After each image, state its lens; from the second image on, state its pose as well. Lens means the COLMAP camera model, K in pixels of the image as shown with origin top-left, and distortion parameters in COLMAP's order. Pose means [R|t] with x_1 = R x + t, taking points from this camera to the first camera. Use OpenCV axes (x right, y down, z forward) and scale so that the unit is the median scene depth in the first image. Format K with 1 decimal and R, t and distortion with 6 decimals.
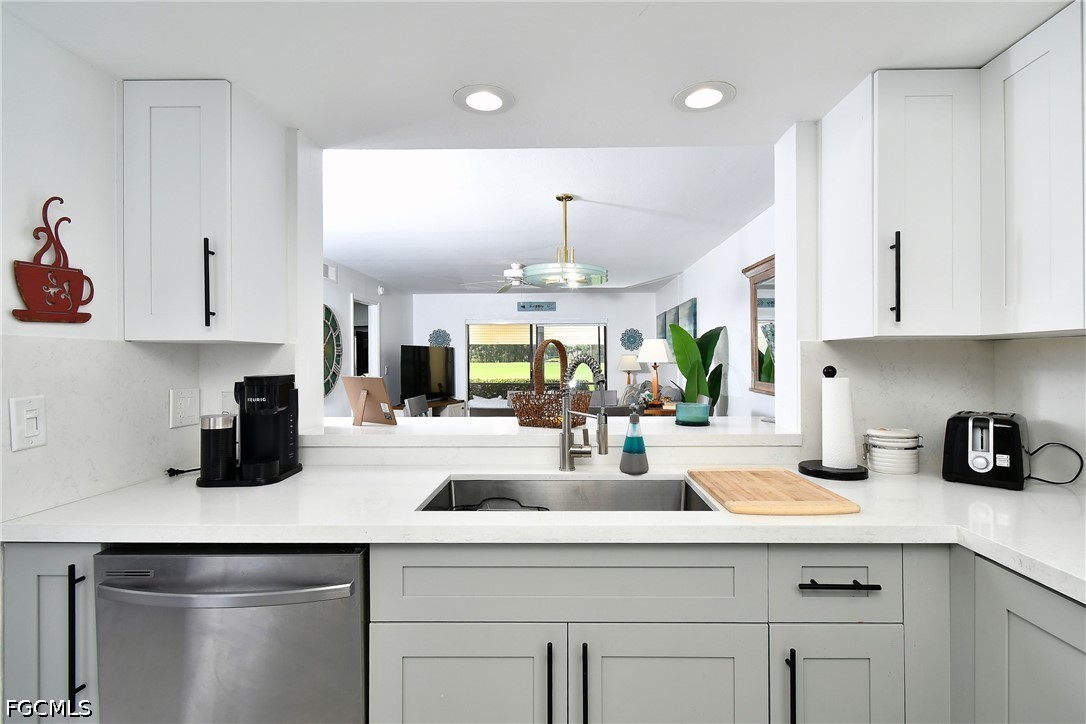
lens RADIAL K [[498.6, 0, 558.3], [0, 498.6, 361.7], [0, 0, 1]] dist [0.002661, 0.000204]
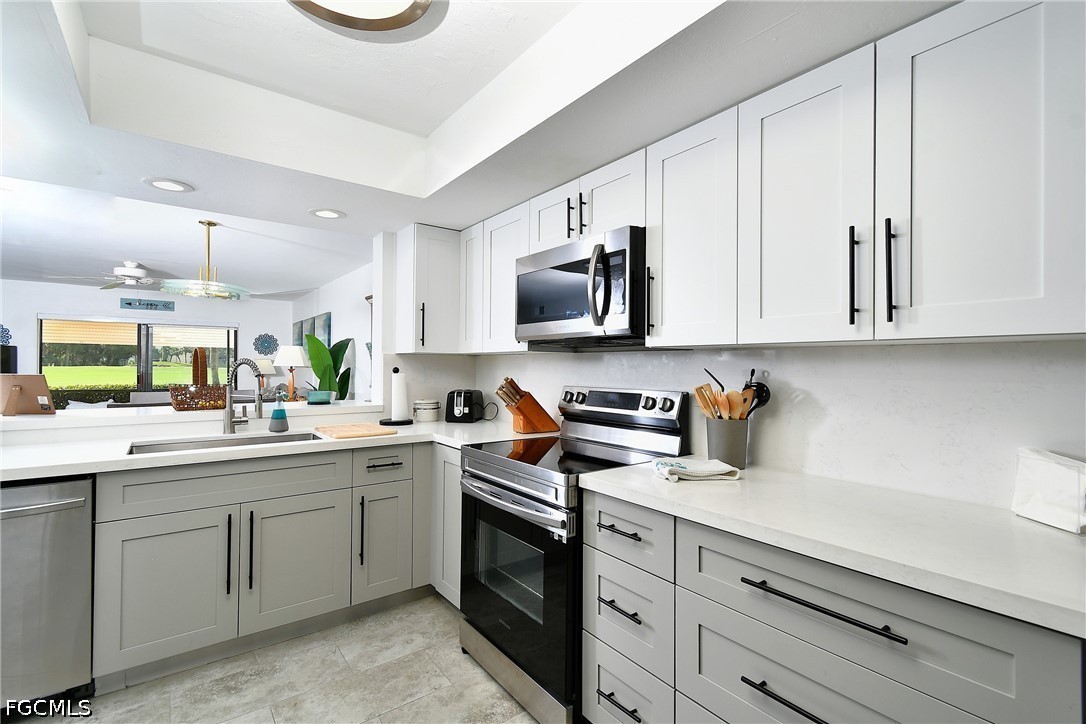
lens RADIAL K [[498.6, 0, 558.3], [0, 498.6, 361.7], [0, 0, 1]] dist [0.002661, 0.000204]
pose [[0.773352, 0.015101, 0.633796, -0.136446], [-0.007791, 0.999867, -0.014316, 0.006366], [-0.633928, 0.006134, 0.773367, -0.644980]]
